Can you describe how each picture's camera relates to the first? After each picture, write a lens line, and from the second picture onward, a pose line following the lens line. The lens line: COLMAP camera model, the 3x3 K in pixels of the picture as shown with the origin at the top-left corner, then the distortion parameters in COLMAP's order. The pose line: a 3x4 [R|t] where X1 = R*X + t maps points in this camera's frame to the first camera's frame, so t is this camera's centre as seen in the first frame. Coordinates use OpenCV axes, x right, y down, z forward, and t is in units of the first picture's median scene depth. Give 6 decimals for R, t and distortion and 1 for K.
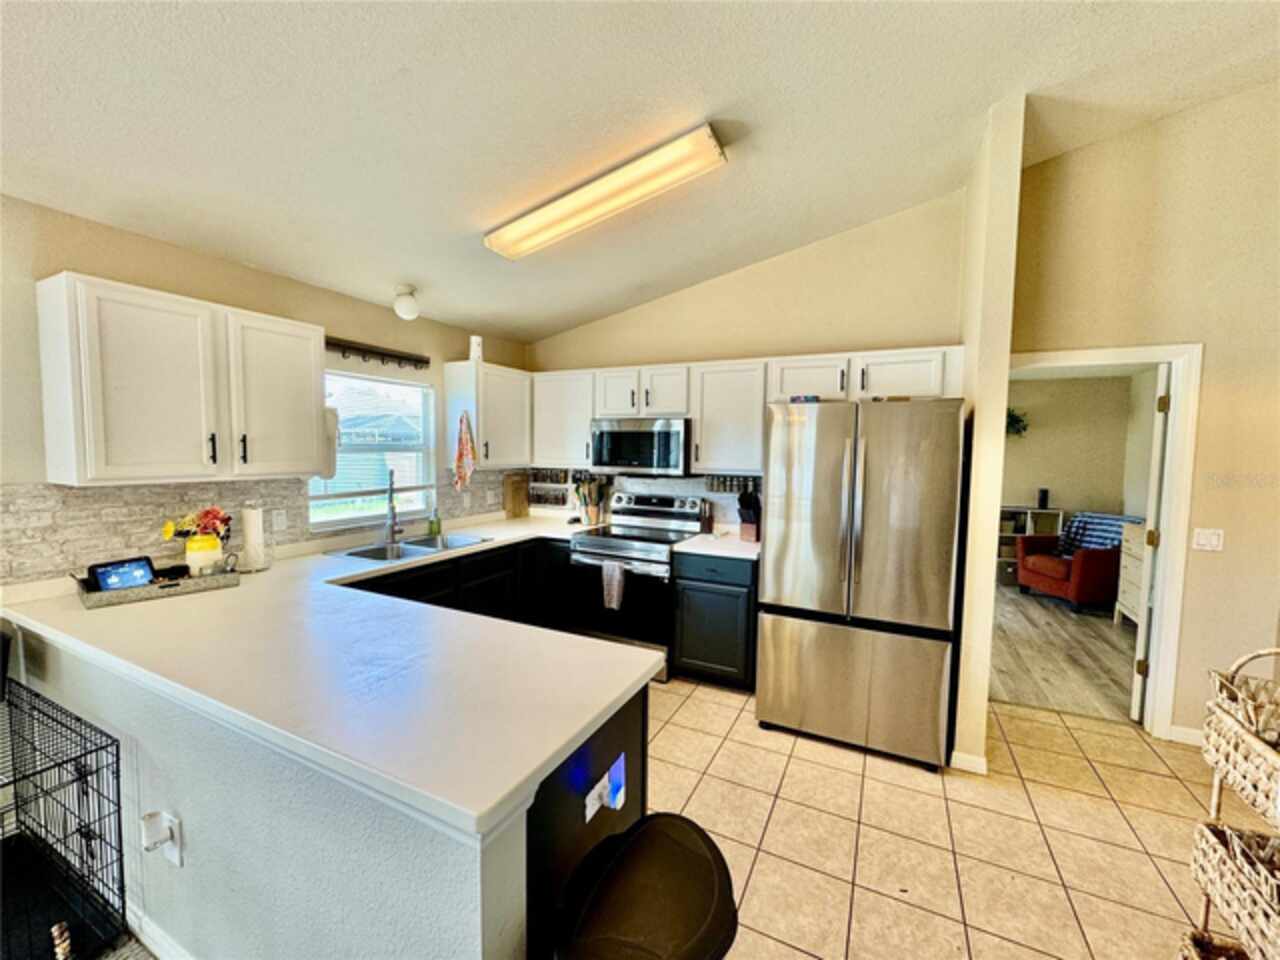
lens RADIAL K [[509.7, 0, 640.0], [0, 509.7, 480.0], [0, 0, 1]] dist [-0.002883, 0.000243]
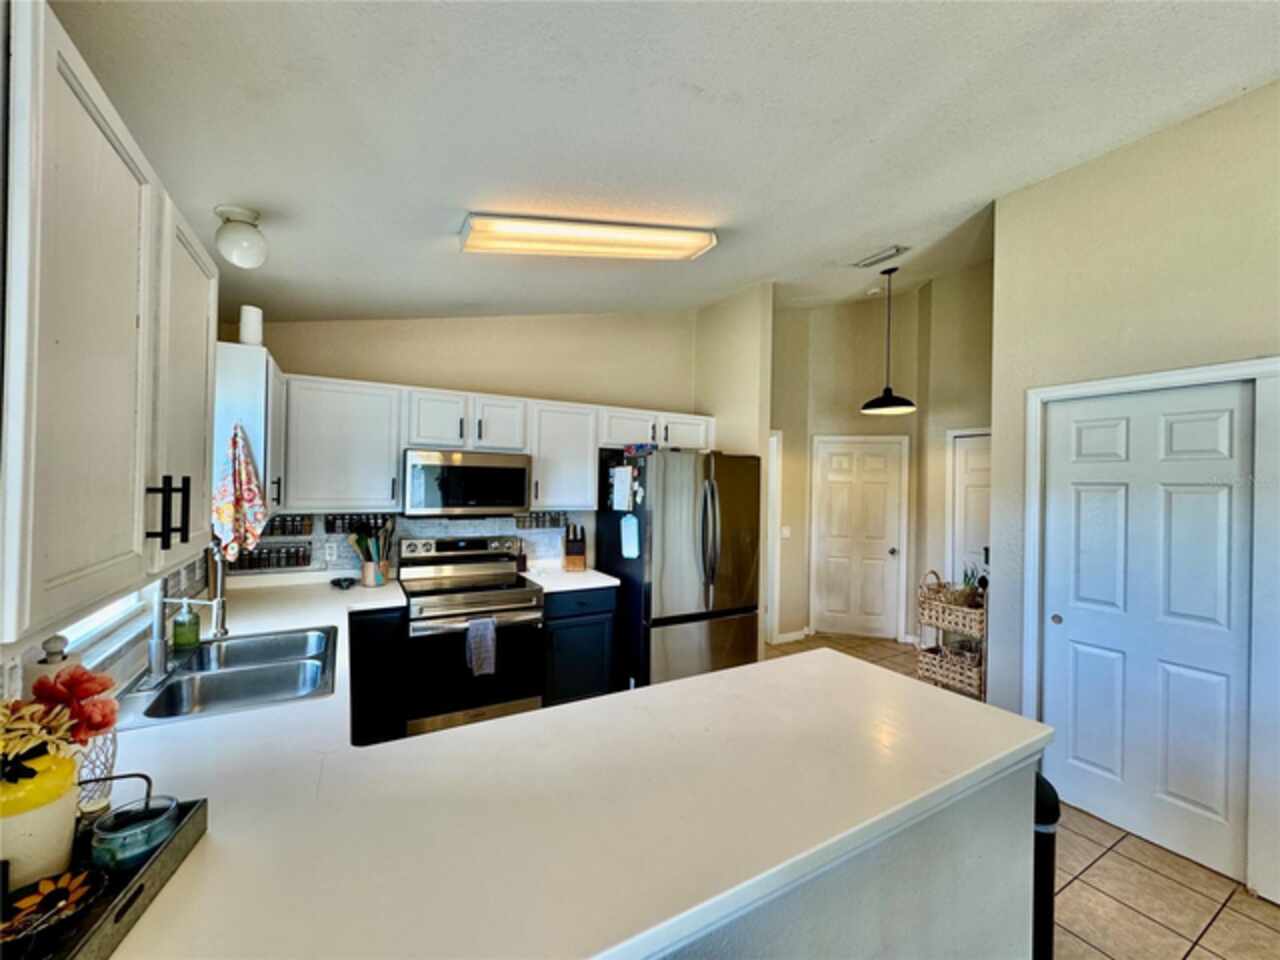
lens RADIAL K [[509.7, 0, 640.0], [0, 509.7, 480.0], [0, 0, 1]] dist [-0.002883, 0.000243]
pose [[0.555334, 0.001376, 0.831626, -0.585397], [0.040911, 0.998743, -0.028971, -0.035082], [-0.830620, 0.050112, 0.554580, 0.278819]]
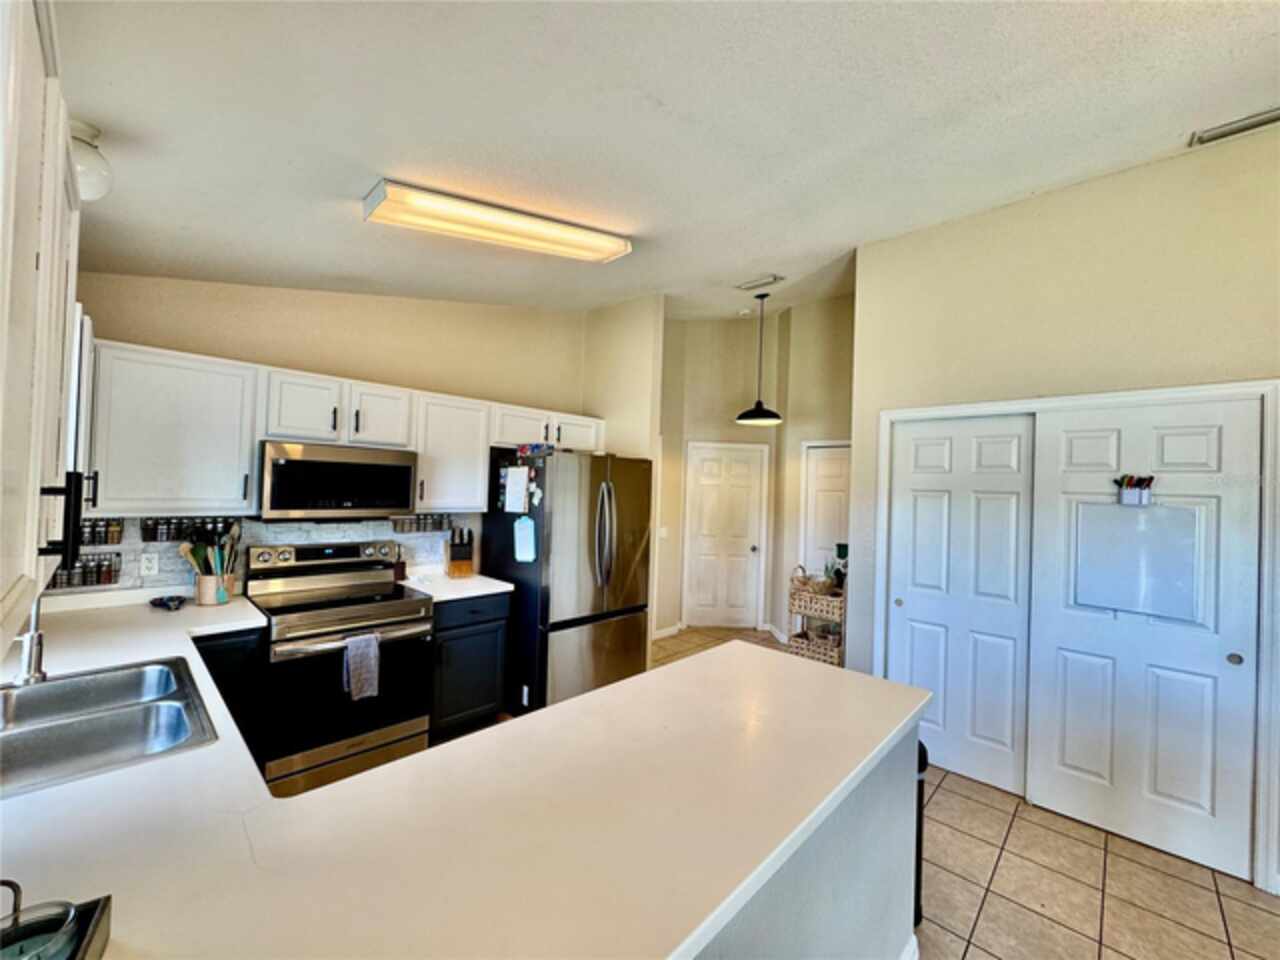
lens RADIAL K [[509.7, 0, 640.0], [0, 509.7, 480.0], [0, 0, 1]] dist [-0.002883, 0.000243]
pose [[0.297435, 0.009733, 0.954692, -0.621951], [0.031384, 0.999308, -0.019966, -0.040443], [-0.954226, 0.035900, 0.296924, 0.354703]]
